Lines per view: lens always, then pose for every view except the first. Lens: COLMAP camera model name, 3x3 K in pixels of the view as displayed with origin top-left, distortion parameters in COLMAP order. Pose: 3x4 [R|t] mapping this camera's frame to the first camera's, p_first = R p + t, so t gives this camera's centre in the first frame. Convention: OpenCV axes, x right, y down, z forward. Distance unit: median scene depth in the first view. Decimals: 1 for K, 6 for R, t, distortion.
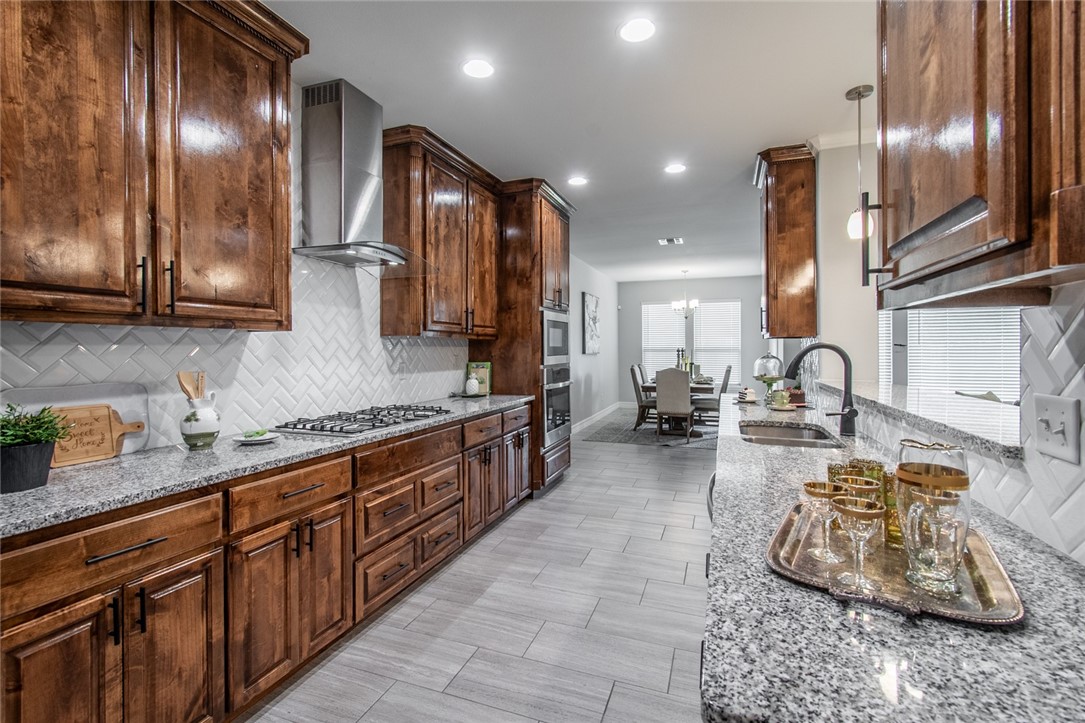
lens RADIAL K [[483.1, 0, 538.2], [0, 483.1, 351.0], [0, 0, 1]] dist [0.003344, -0.000353]
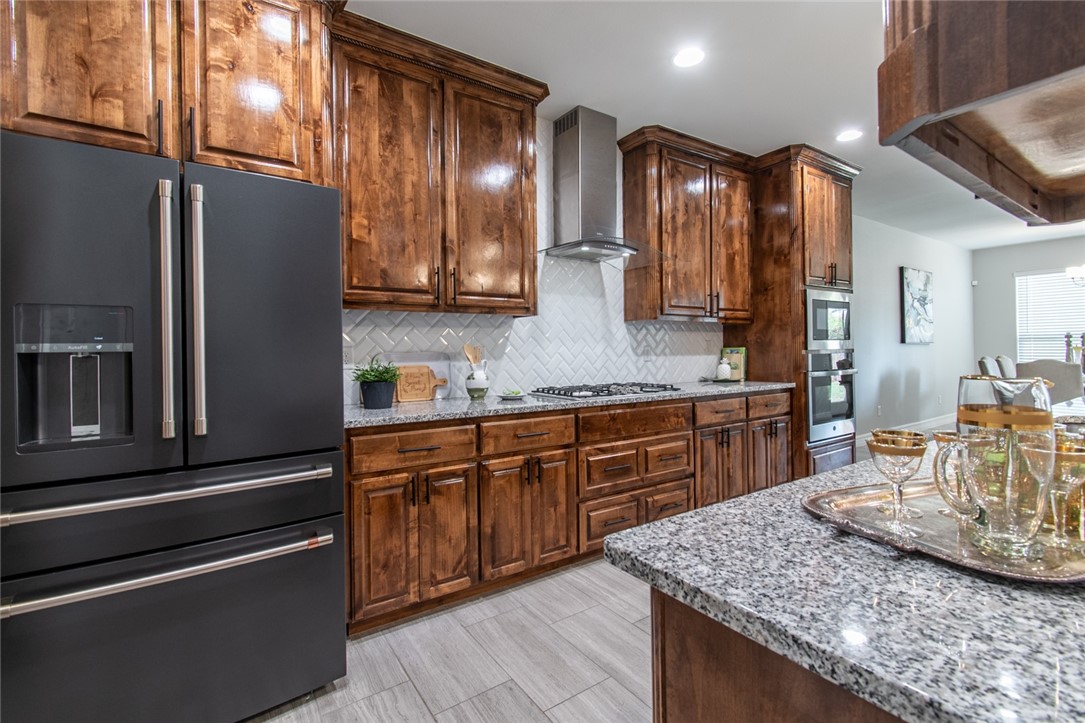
lens RADIAL K [[483.1, 0, 542.2], [0, 483.1, 349.6], [0, 0, 1]] dist [0.003344, -0.000353]
pose [[0.818497, -0.006604, -0.574473, 0.228607], [0.006614, 0.999976, -0.002072, 0.050267], [0.574473, -0.002104, 0.818521, -0.040410]]
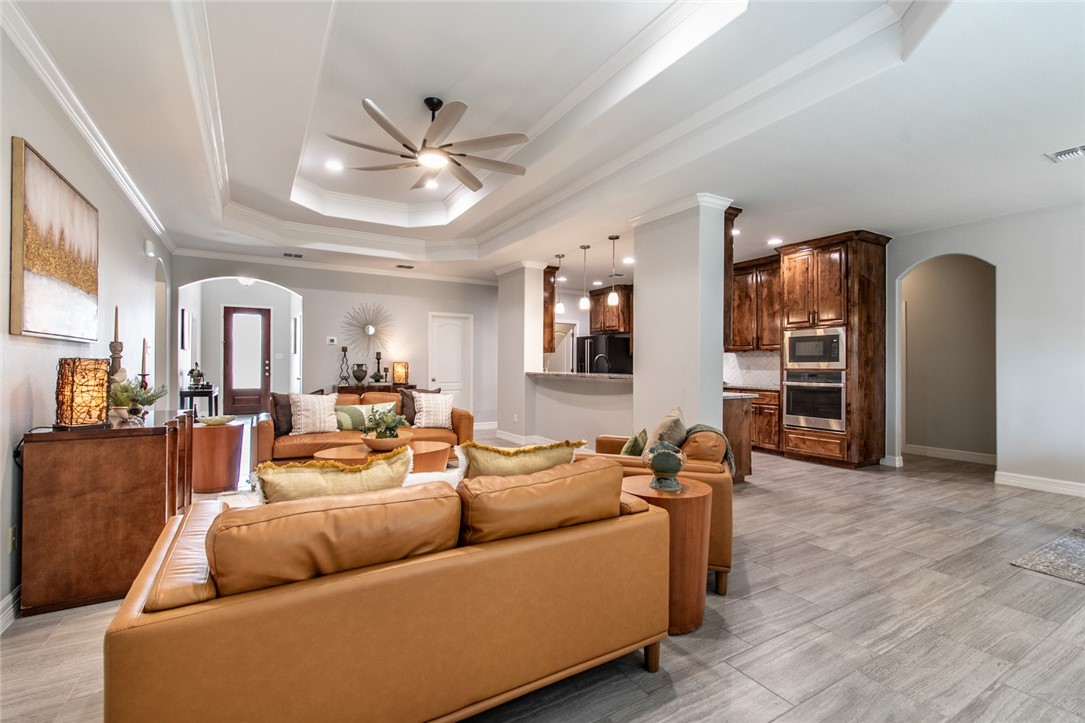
lens RADIAL K [[483.1, 0, 539.5], [0, 483.1, 360.5], [0, 0, 1]] dist [0.003344, -0.000353]
pose [[-0.621464, -0.005735, -0.783422, 3.007068], [-0.005395, 0.999981, -0.003040, 0.026013], [0.783424, 0.002337, -0.621483, 2.443044]]
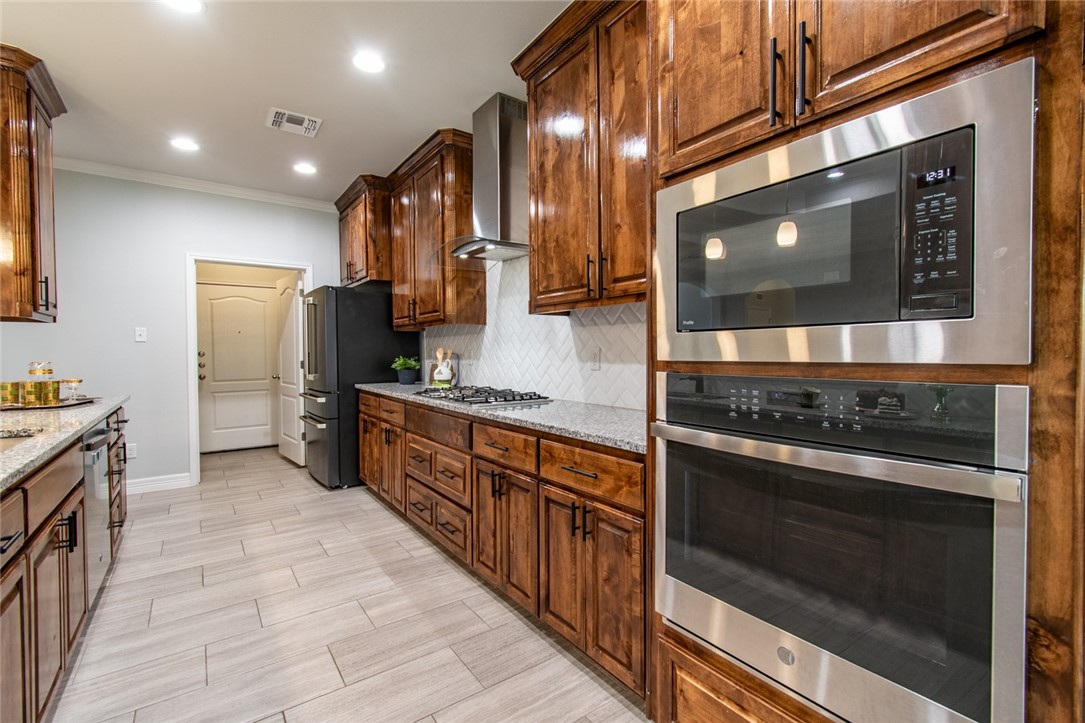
lens RADIAL K [[483.1, 0, 543.6], [0, 483.1, 363.5], [0, 0, 1]] dist [0.003344, -0.000353]
pose [[-0.550025, 0.026524, -0.834727, 0.598938], [0.004240, 0.999571, 0.028968, 0.039702], [0.835138, 0.012394, -0.549901, 2.042160]]
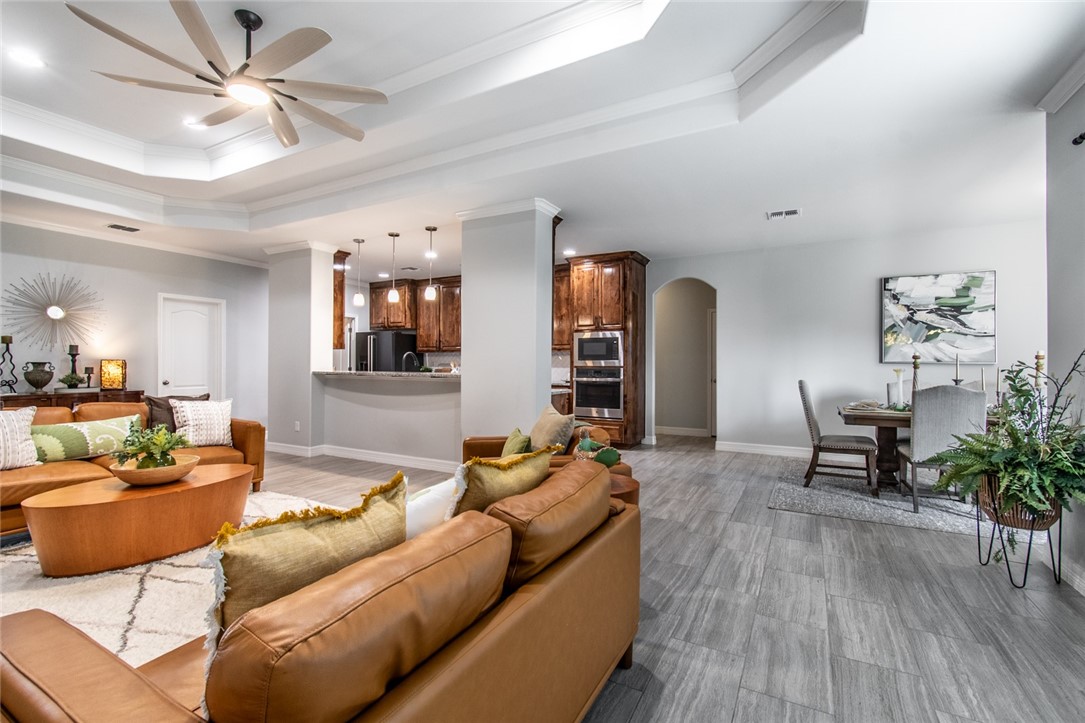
lens RADIAL K [[483.1, 0, 539.6], [0, 483.1, 360.9], [0, 0, 1]] dist [0.003344, -0.000353]
pose [[-0.140338, -0.001930, -0.990102, 3.083076], [-0.006565, 0.999978, -0.001019, 0.027708], [0.990082, 0.006357, -0.140348, 2.045049]]
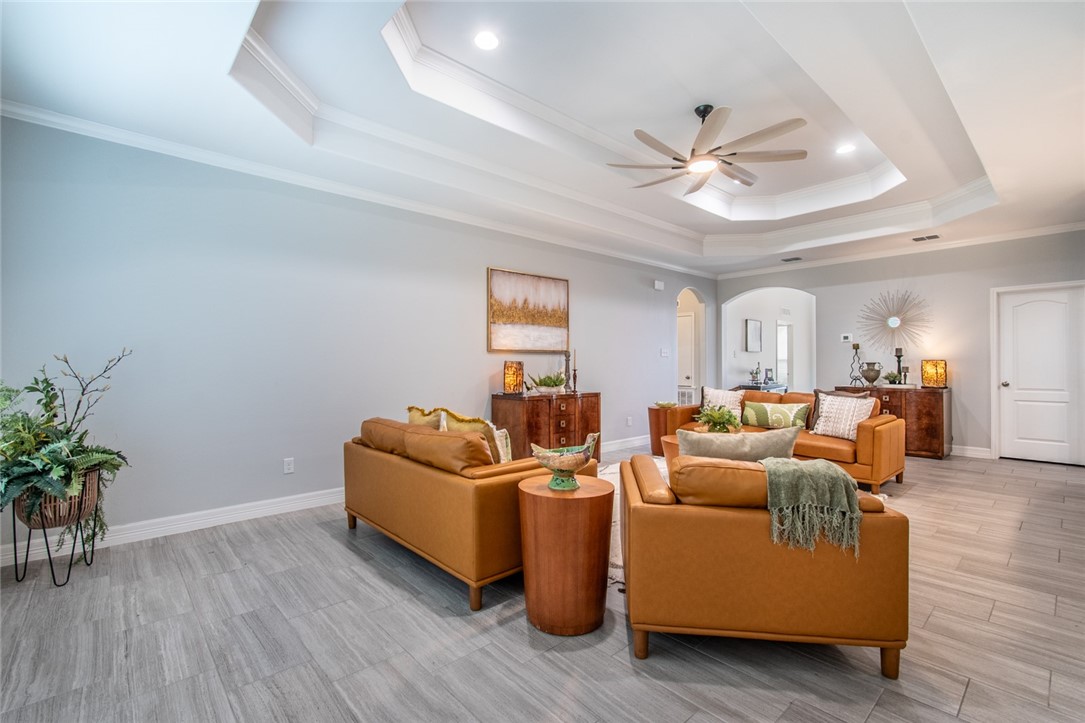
lens RADIAL K [[483.1, 0, 538.5], [0, 483.1, 360.1], [0, 0, 1]] dist [0.003344, -0.000353]
pose [[-0.889508, 0.008874, 0.456834, 1.635990], [0.007594, 0.999960, -0.004638, 0.029841], [-0.456857, -0.000656, -0.889540, 2.933852]]
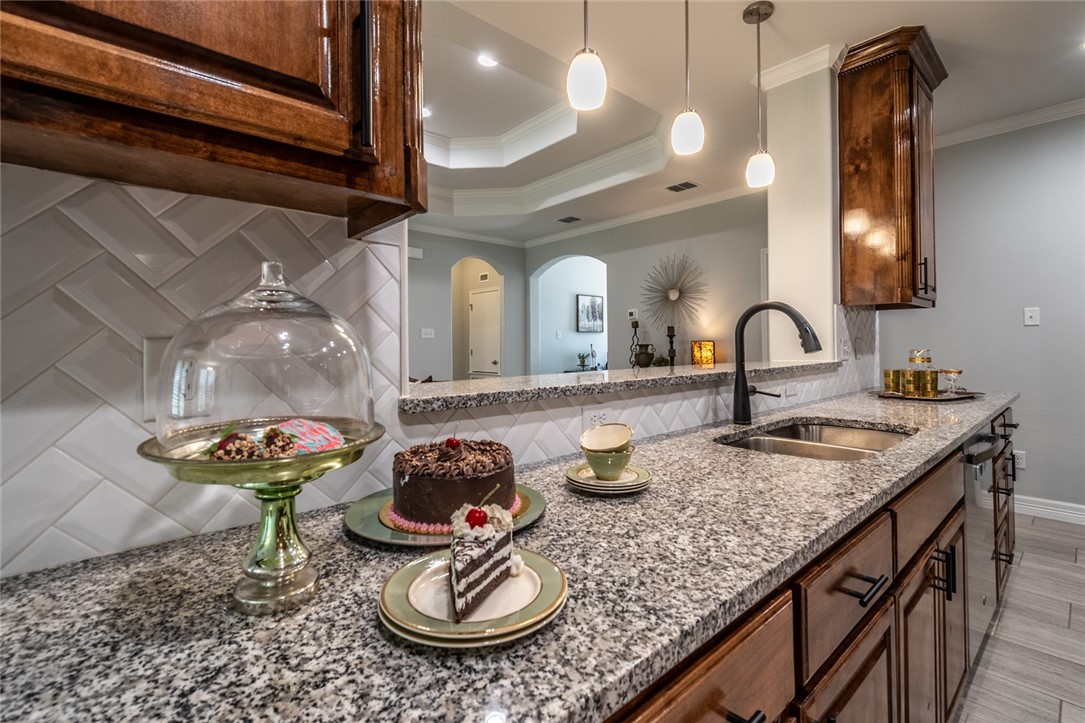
lens RADIAL K [[483.1, 0, 539.2], [0, 483.1, 338.9], [0, 0, 1]] dist [0.003344, -0.000353]
pose [[-0.883022, 0.018417, 0.468969, 0.534751], [0.014443, 0.999823, -0.012070, 0.041581], [-0.469109, -0.003885, -0.883132, 1.749896]]
